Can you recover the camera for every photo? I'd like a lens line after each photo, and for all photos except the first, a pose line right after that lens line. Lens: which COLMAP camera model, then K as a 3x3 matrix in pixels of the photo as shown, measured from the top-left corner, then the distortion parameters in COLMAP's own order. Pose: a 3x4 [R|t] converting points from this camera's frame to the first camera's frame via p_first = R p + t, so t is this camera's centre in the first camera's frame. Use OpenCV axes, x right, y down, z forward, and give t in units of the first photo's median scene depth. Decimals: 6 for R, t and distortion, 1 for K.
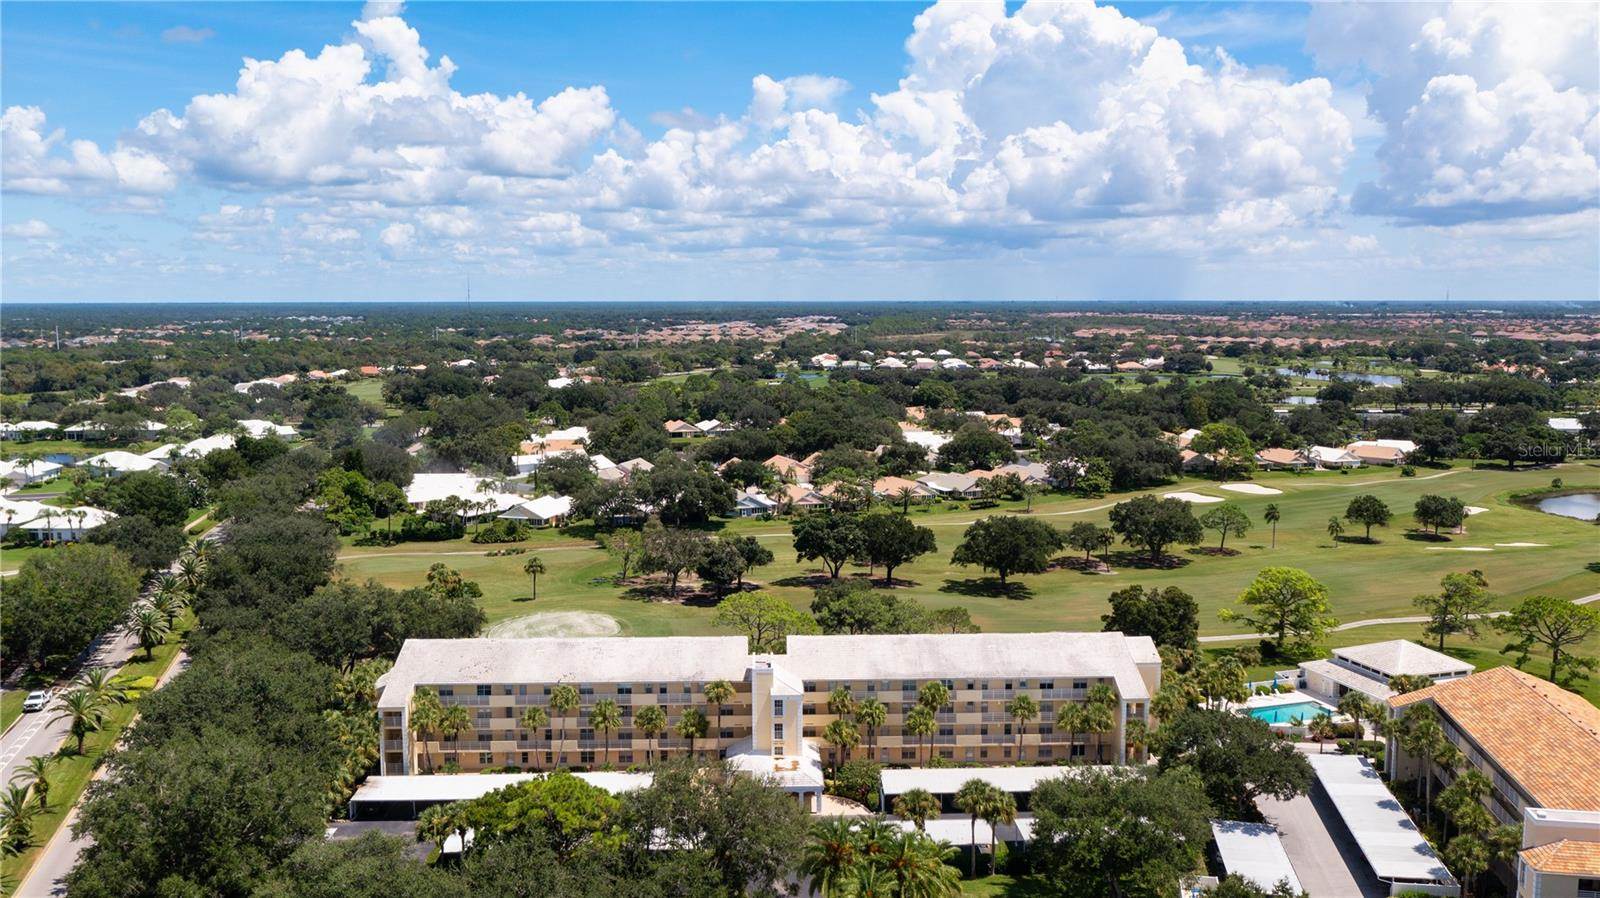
lens RADIAL K [[1295.9, 0, 800.0], [0, 1295.9, 449.0], [0, 0, 1]] dist [0.000604, 0.001100]
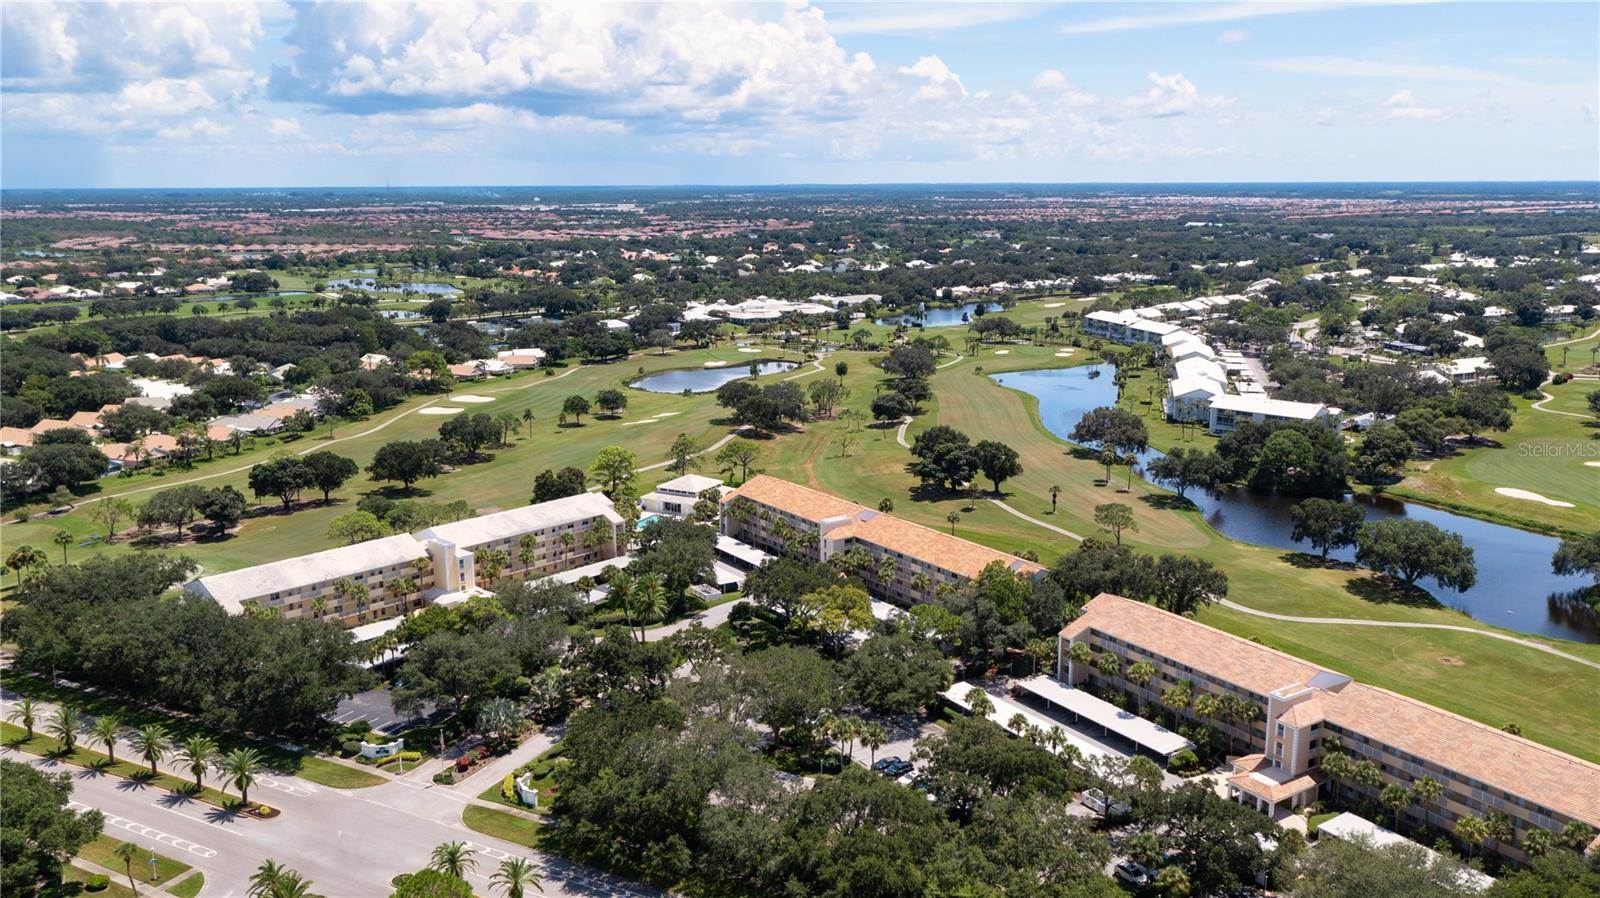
lens RADIAL K [[1295.9, 0, 800.0], [0, 1295.9, 449.0], [0, 0, 1]] dist [0.000604, 0.001100]
pose [[0.713351, -0.148180, 0.684962, -0.628903], [0.088691, 0.988620, 0.121506, -0.093452], [-0.695172, -0.025926, 0.718376, -0.424111]]
